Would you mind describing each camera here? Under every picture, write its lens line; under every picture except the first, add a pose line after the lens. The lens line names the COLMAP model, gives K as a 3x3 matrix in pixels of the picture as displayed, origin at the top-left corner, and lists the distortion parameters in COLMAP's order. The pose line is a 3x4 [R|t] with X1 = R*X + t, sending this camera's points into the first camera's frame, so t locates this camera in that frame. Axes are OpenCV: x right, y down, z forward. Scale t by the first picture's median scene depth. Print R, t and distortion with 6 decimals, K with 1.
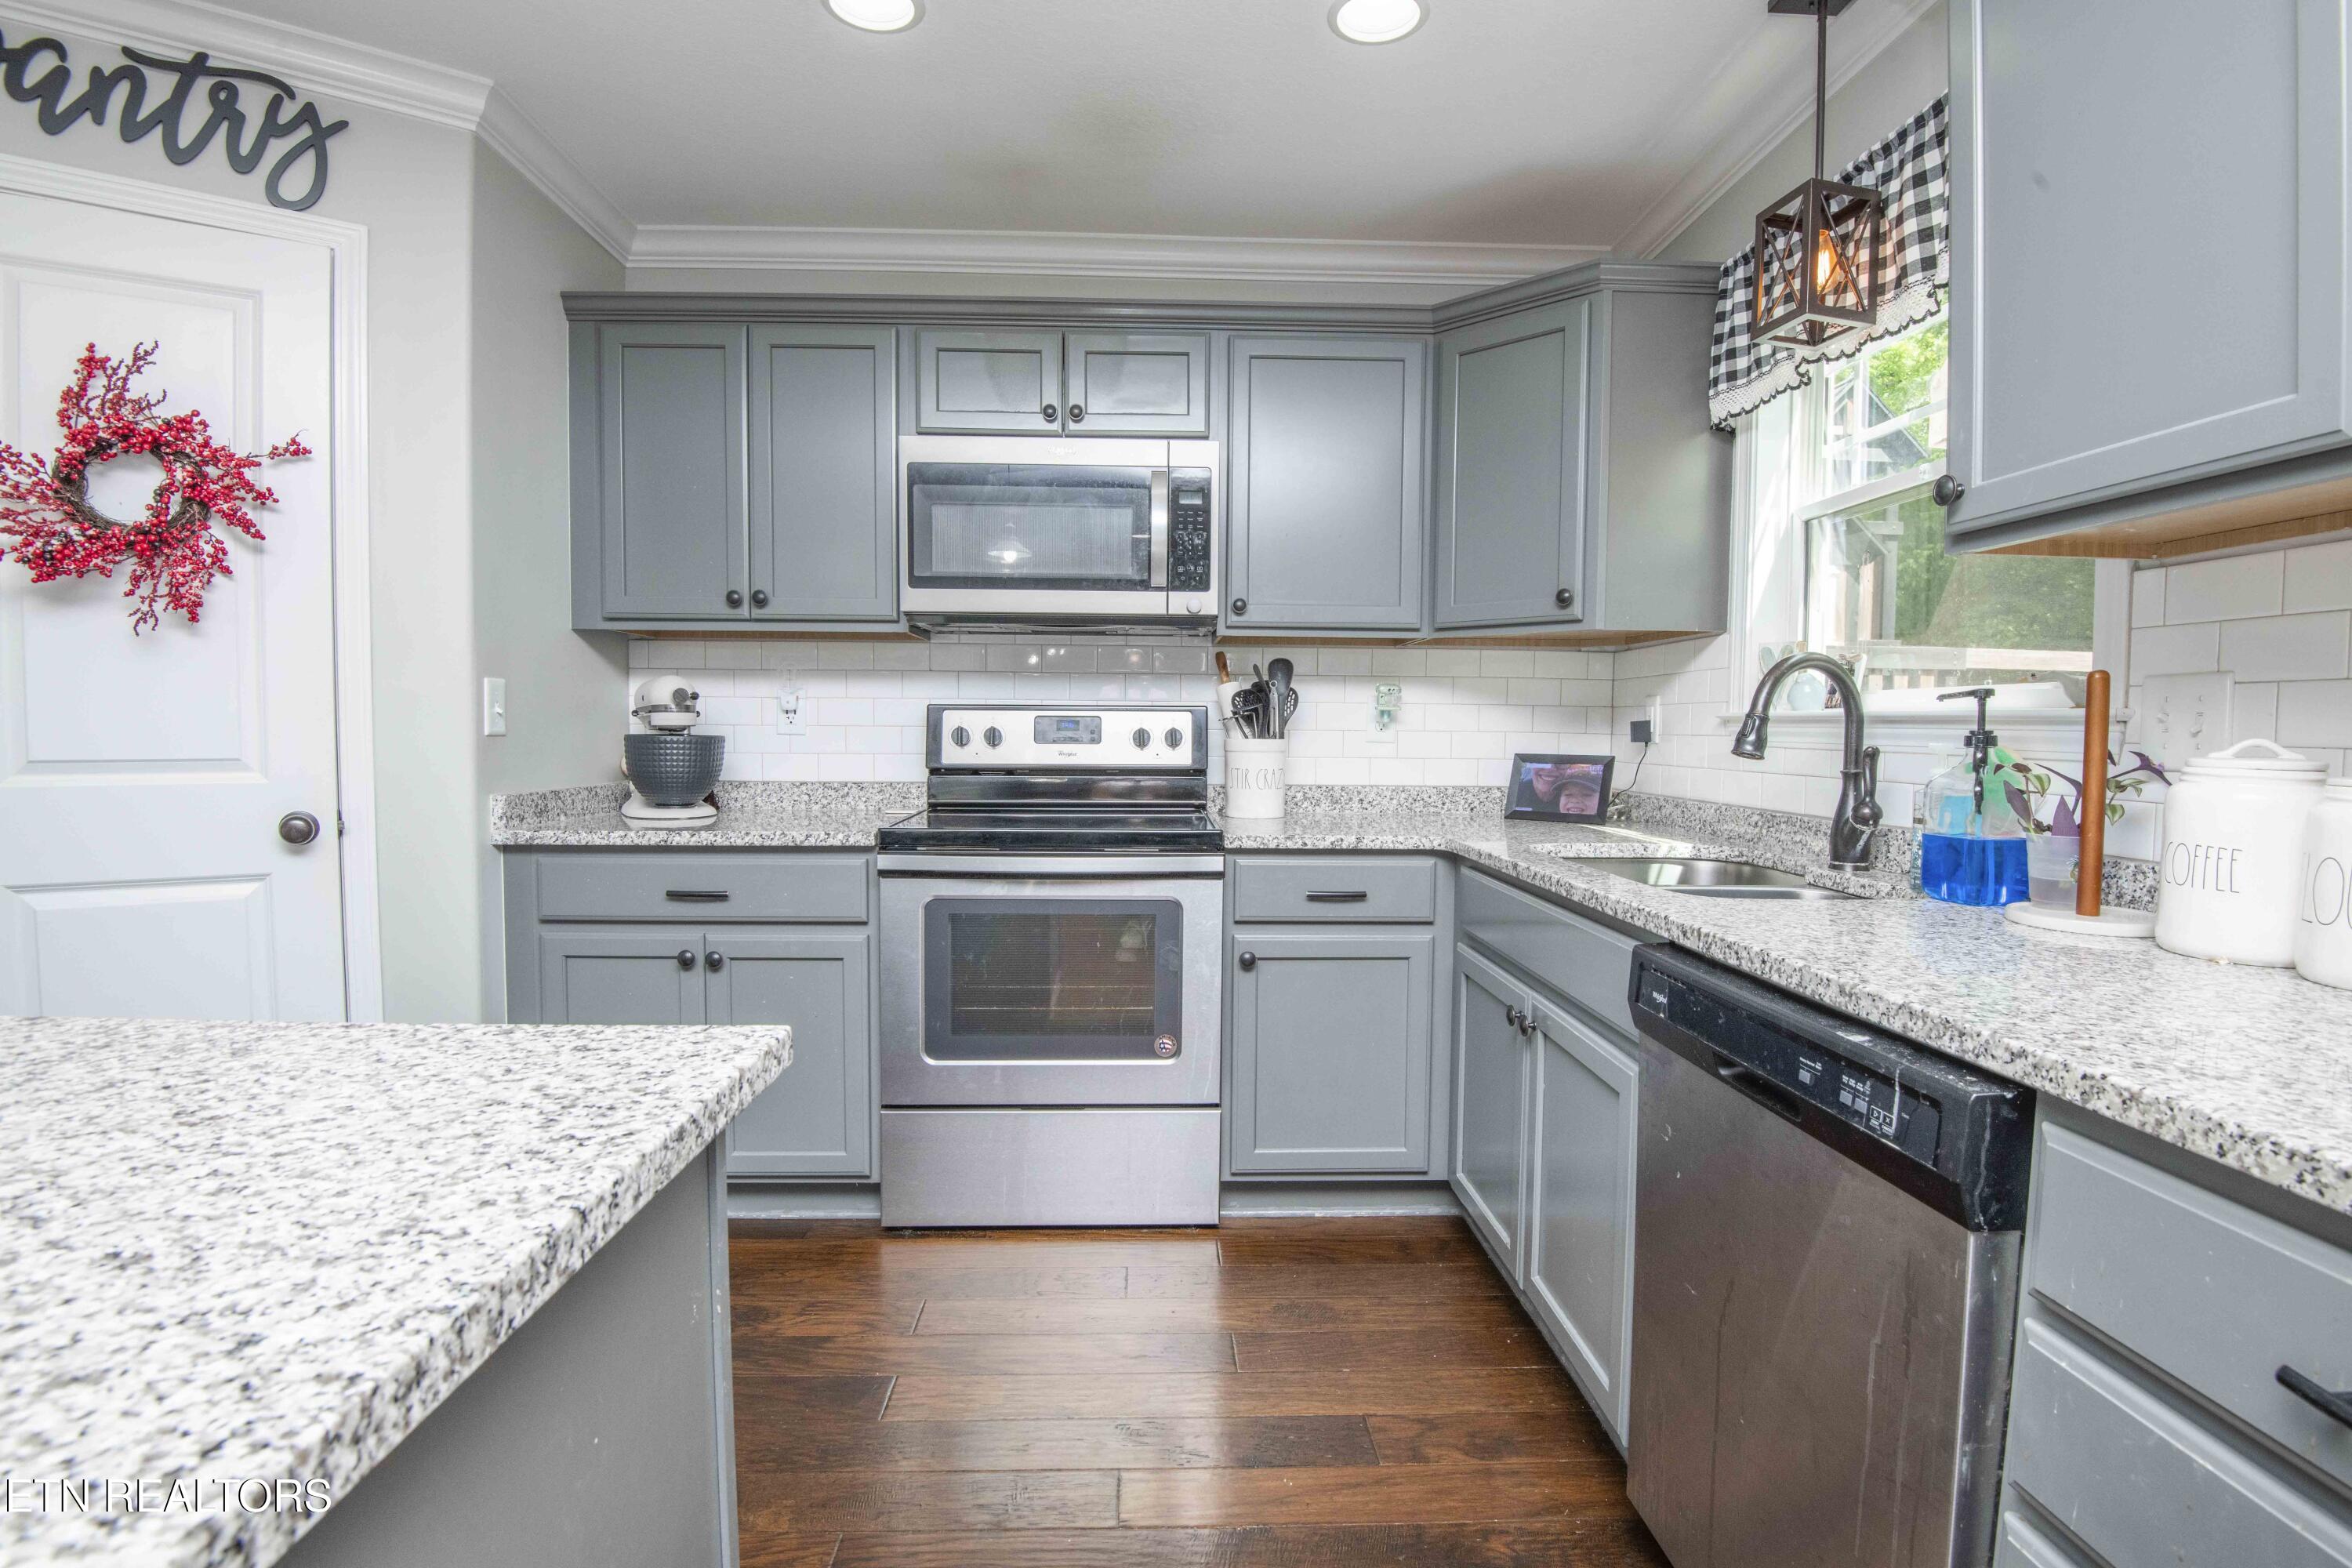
lens RADIAL K [[1082.4, 0, 1176.6], [0, 1082.4, 780.9], [0, 0, 1]] dist [-0.022263, -0.012067]
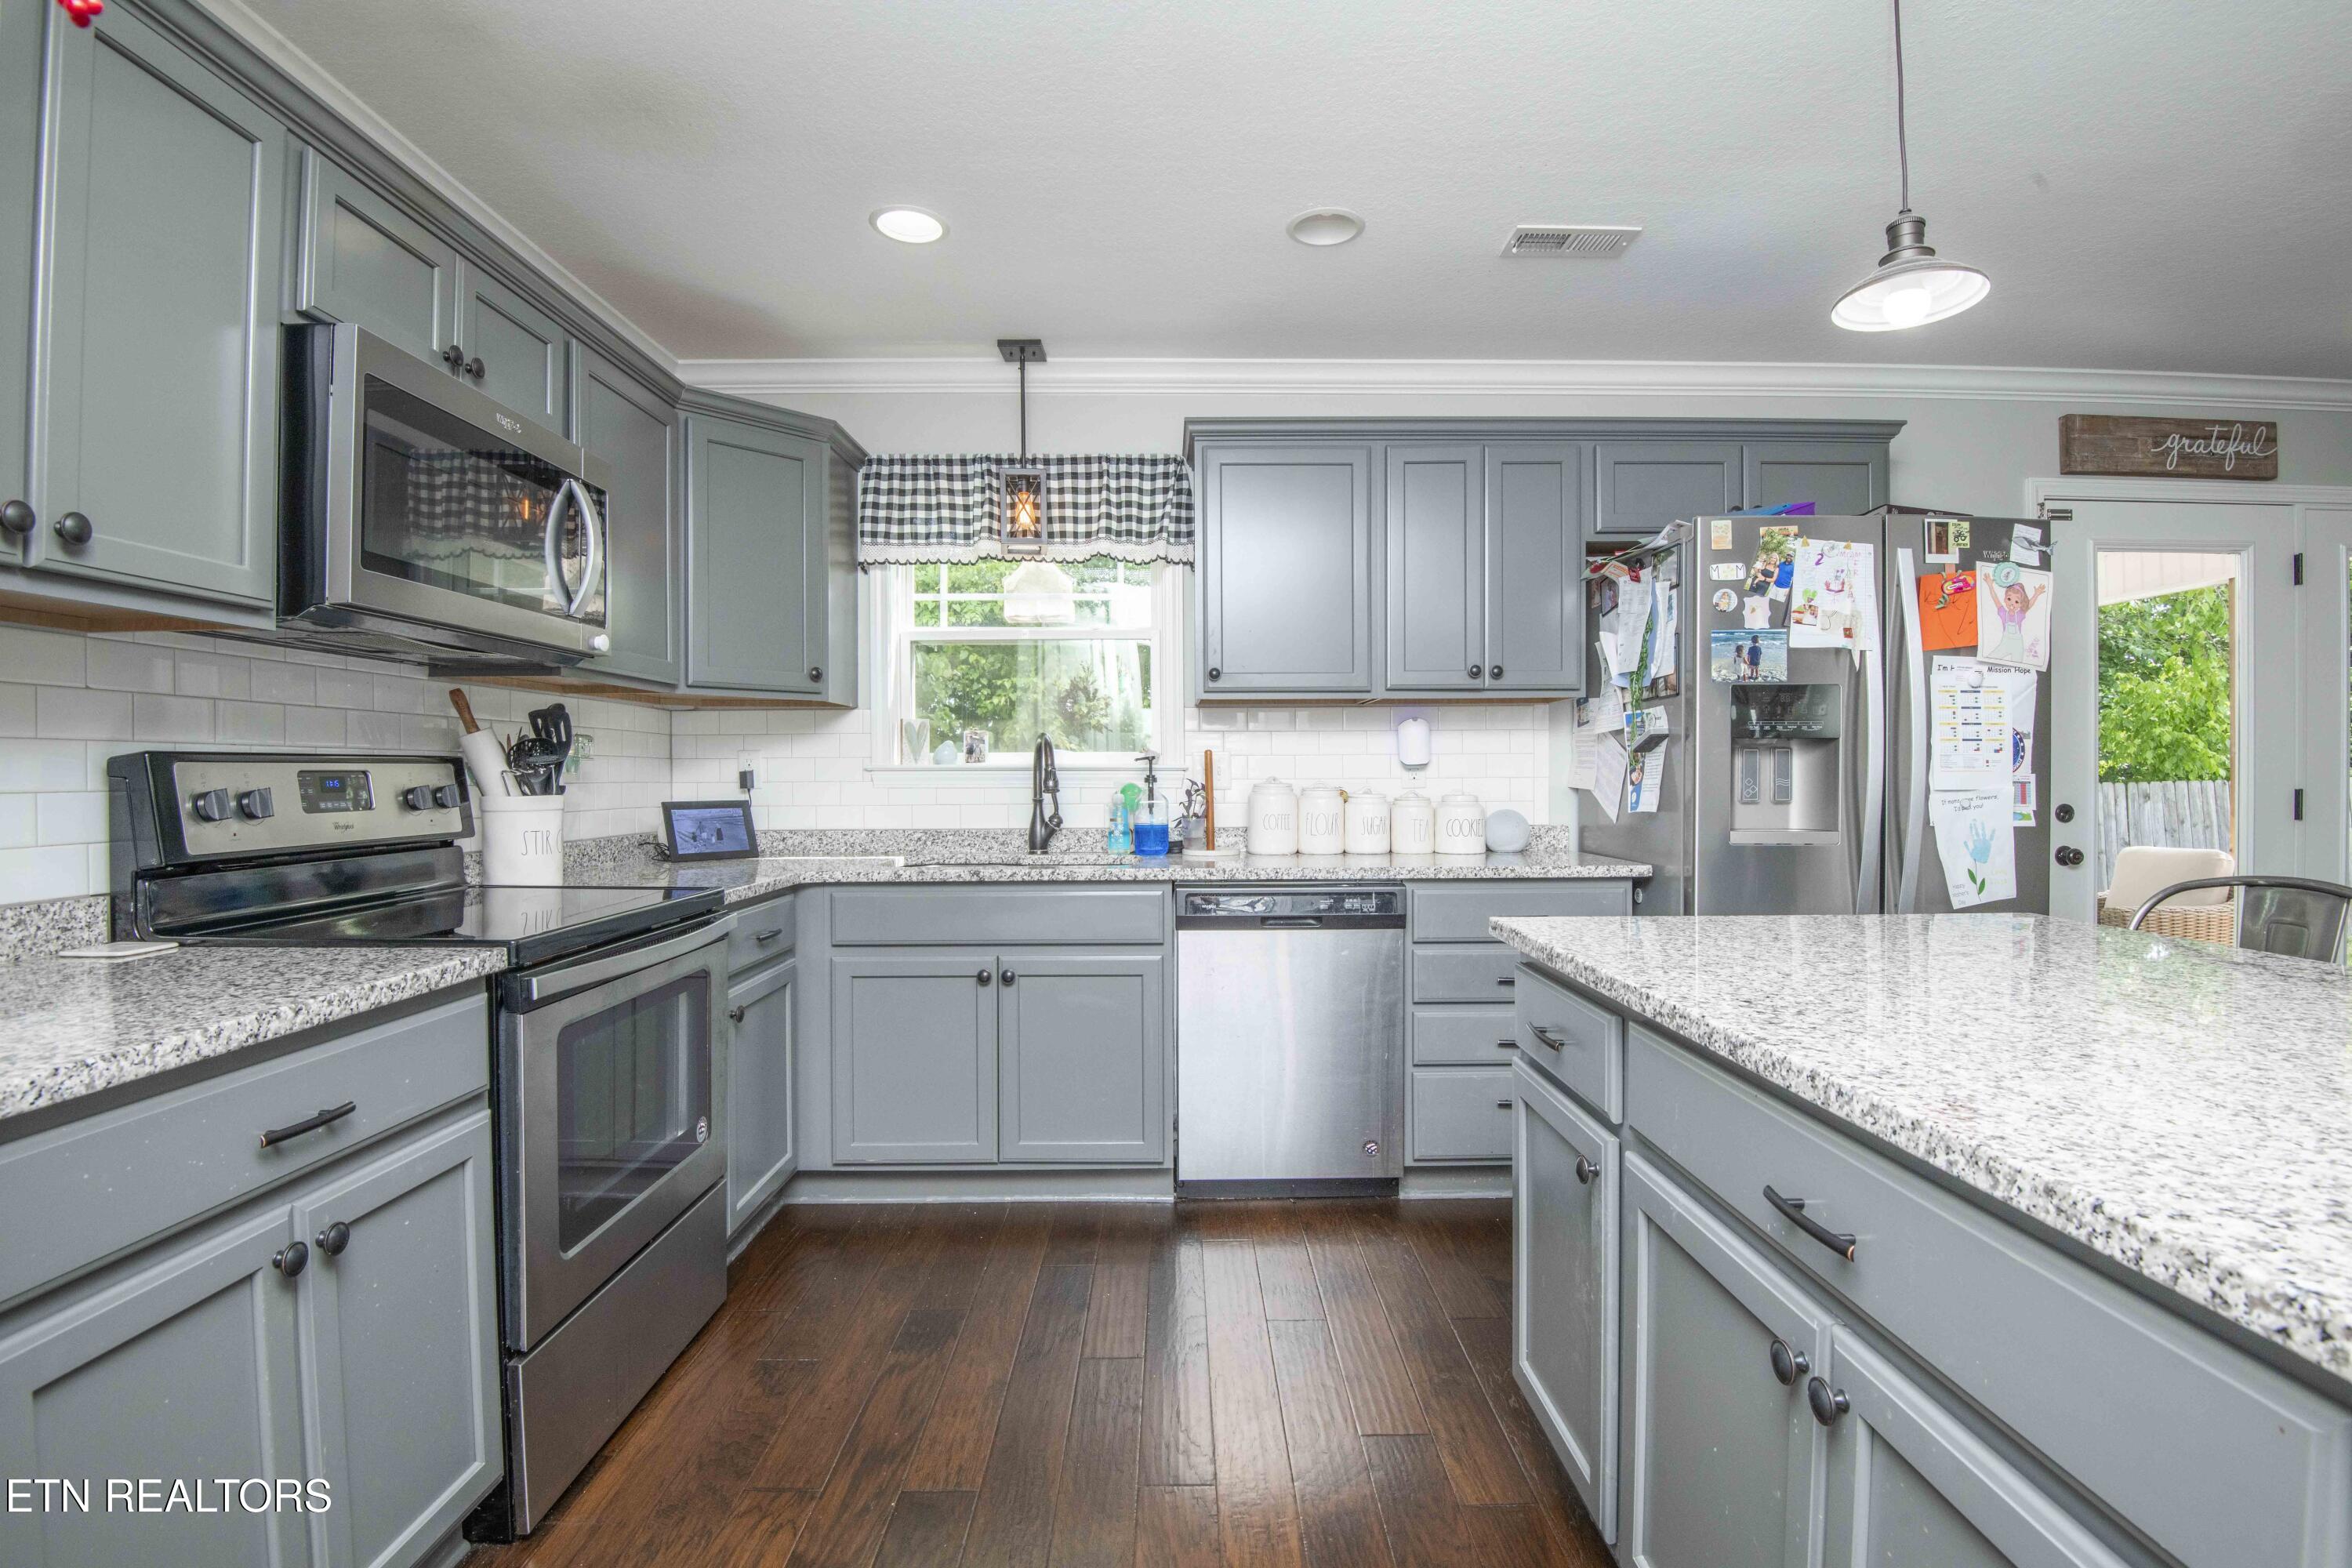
lens RADIAL K [[1082.4, 0, 1186.7], [0, 1082.4, 788.0], [0, 0, 1]] dist [-0.022263, -0.012067]
pose [[0.029327, -0.023360, 0.999297, -0.911001], [0.055803, 0.998206, 0.021697, -0.041143], [-0.998011, 0.055127, 0.030578, 0.544246]]
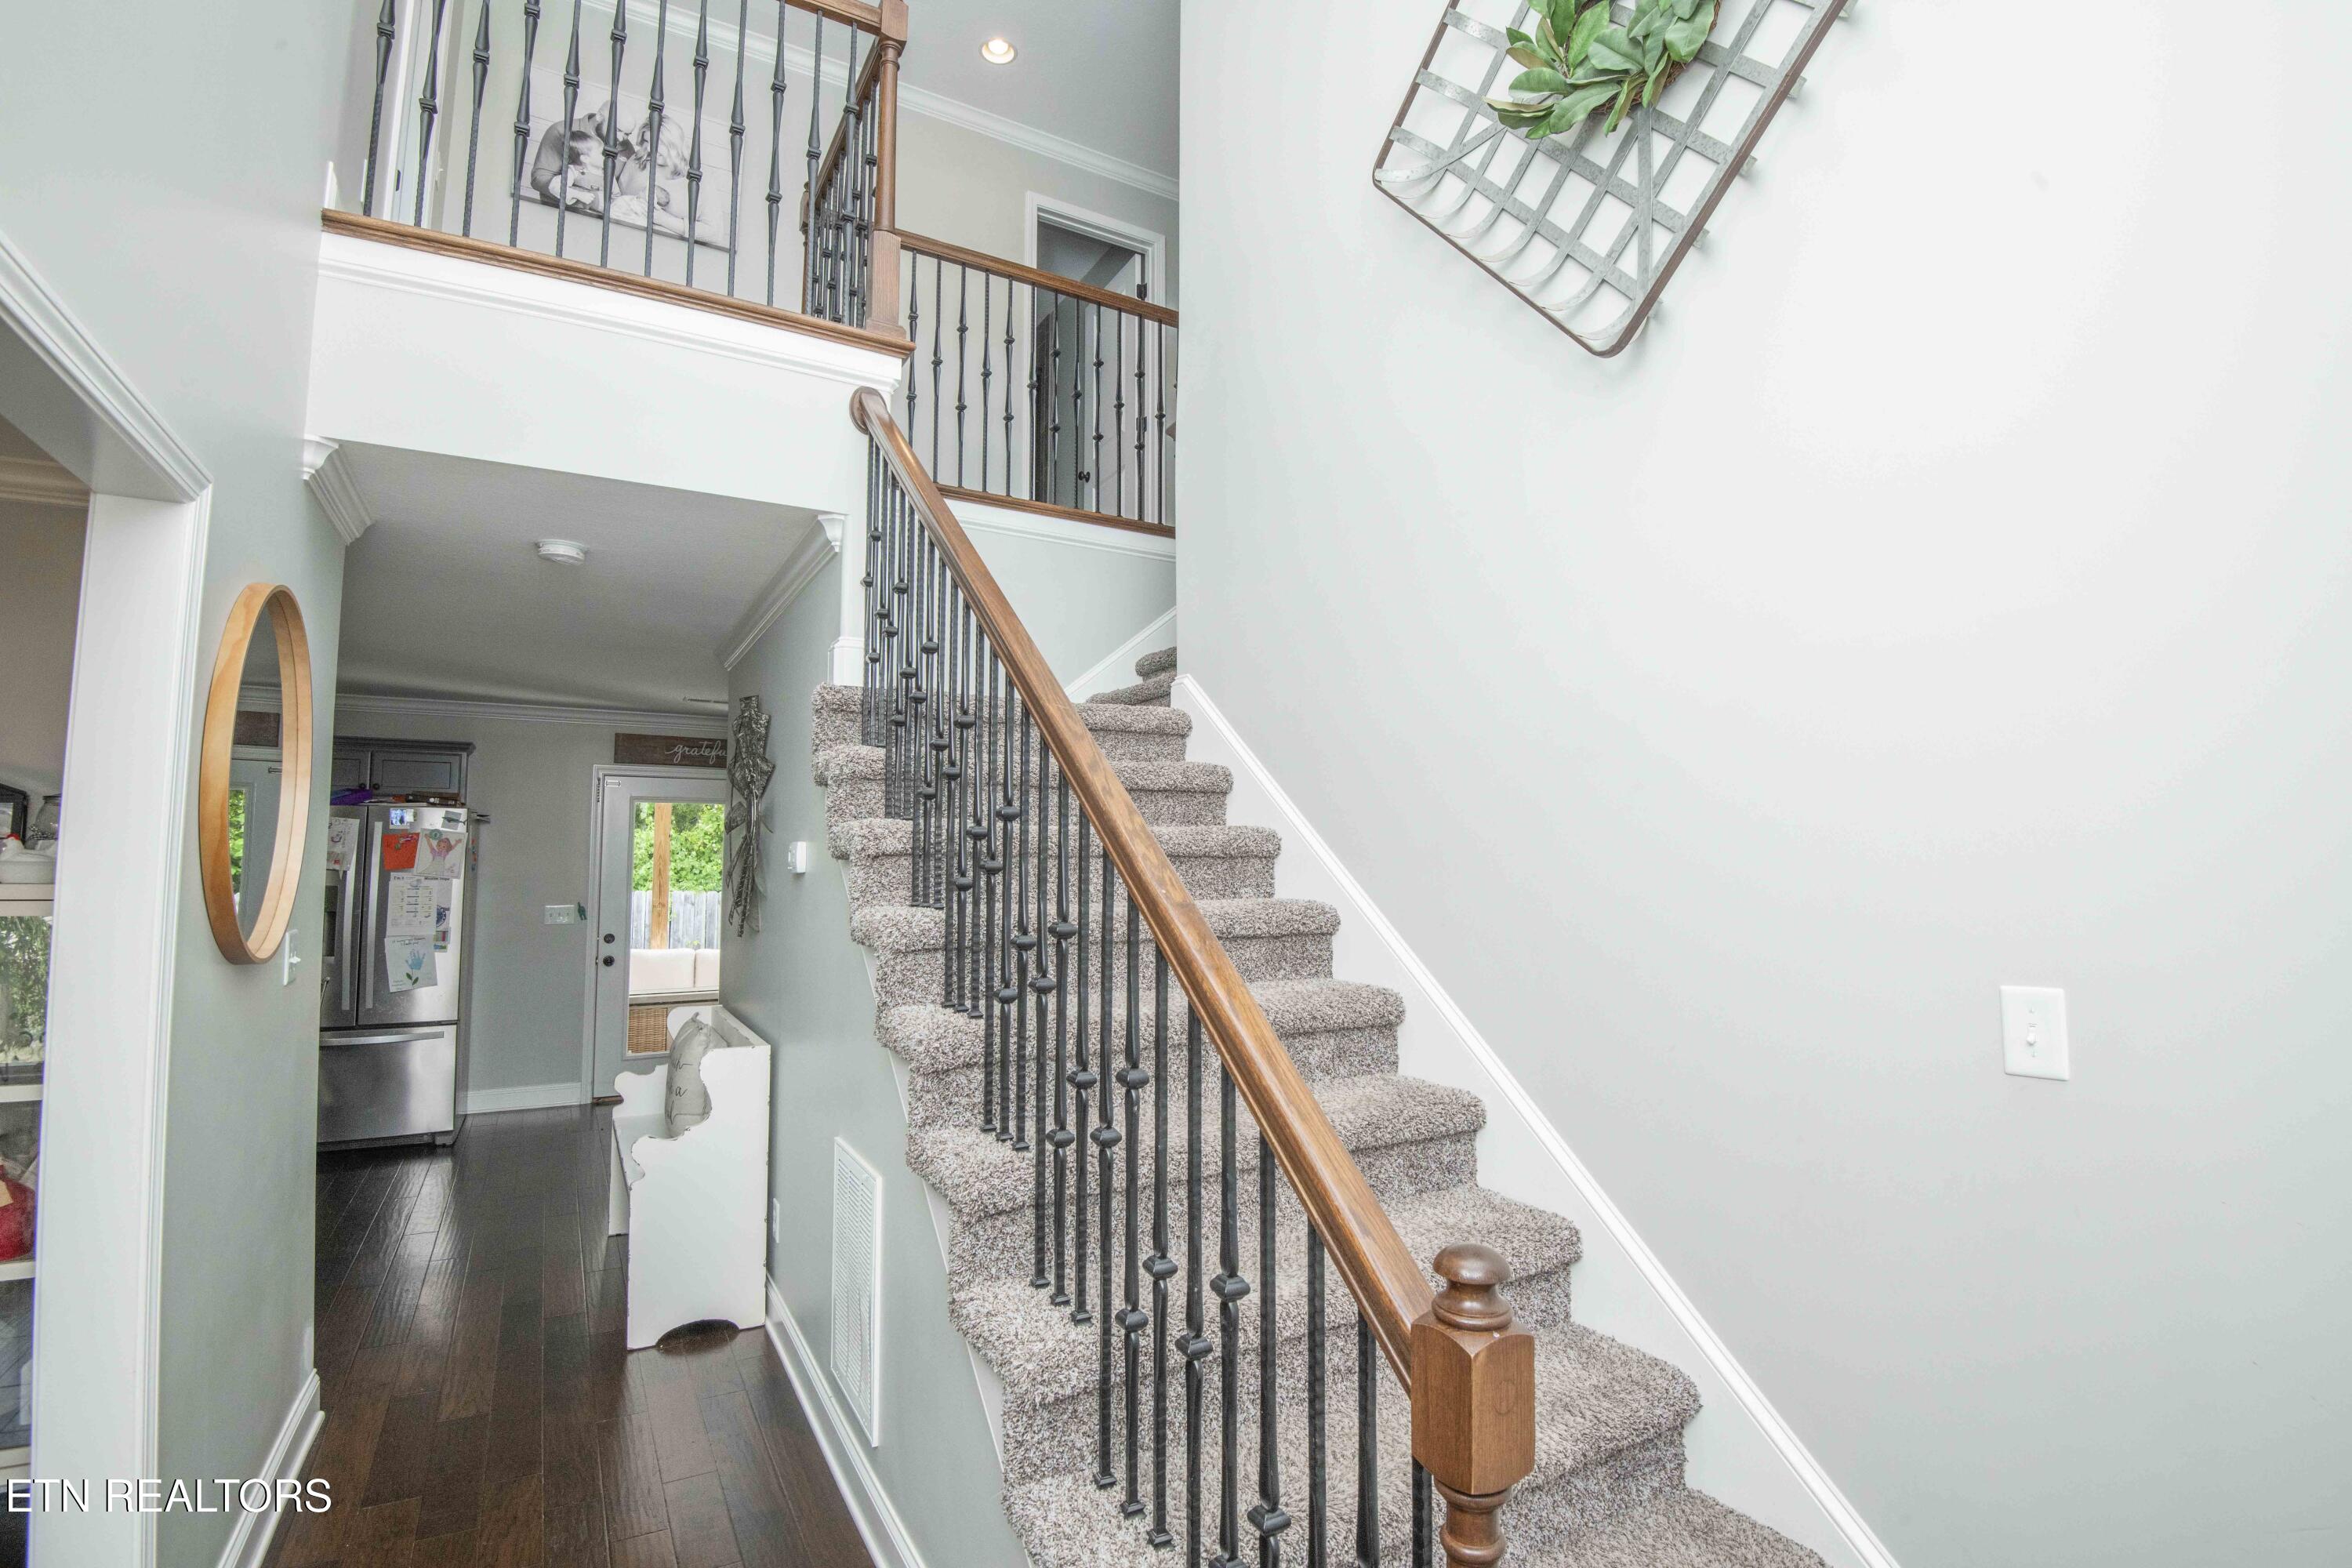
lens RADIAL K [[1082.4, 0, 1163.7], [0, 1082.4, 775.0], [0, 0, 1]] dist [-0.022263, -0.012067]
pose [[-0.456298, 0.073453, 0.886790, -2.636573], [0.052578, 0.997071, -0.055534, -0.104297], [-0.888272, 0.021286, -0.458824, -0.618843]]
